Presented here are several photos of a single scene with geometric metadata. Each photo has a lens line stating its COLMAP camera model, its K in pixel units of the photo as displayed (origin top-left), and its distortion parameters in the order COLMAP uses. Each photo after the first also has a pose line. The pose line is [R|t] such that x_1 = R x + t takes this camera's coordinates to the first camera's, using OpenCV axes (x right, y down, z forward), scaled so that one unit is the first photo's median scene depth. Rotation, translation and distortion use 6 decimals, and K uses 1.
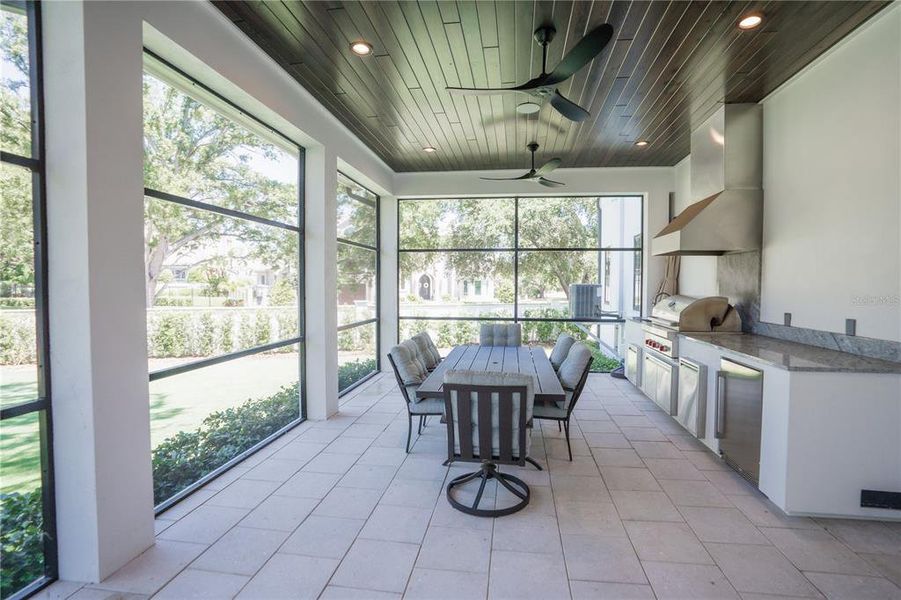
lens RADIAL K [[438.5, 0, 465.4], [0, 438.5, 299.0], [0, 0, 1]] dist [-0.058769, 0.036359]
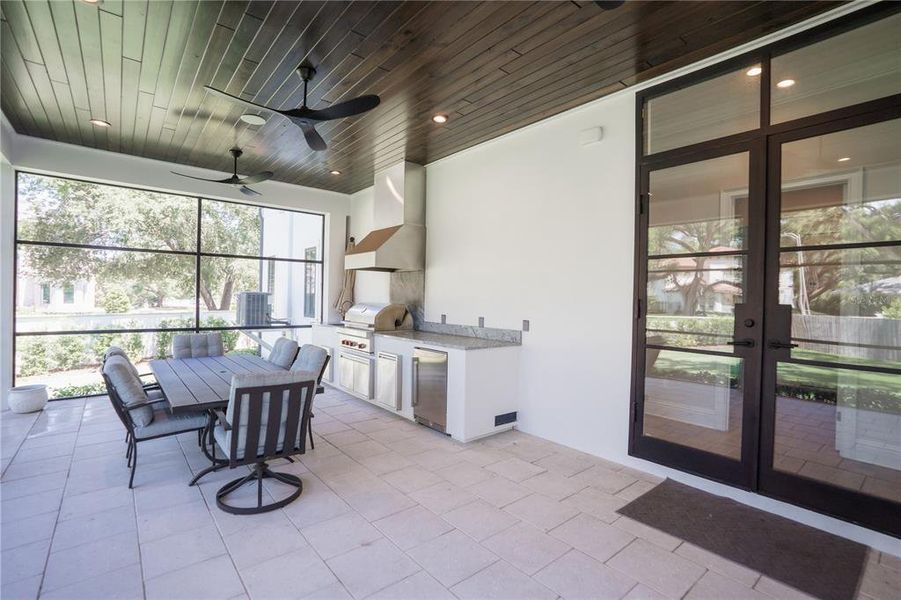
lens RADIAL K [[438.5, 0, 465.4], [0, 438.5, 299.0], [0, 0, 1]] dist [-0.058769, 0.036359]
pose [[0.662529, 0.006124, 0.749011, -0.281214], [0.008468, 0.999841, -0.015665, 0.002982], [-0.748988, 0.016721, 0.662372, -0.040948]]
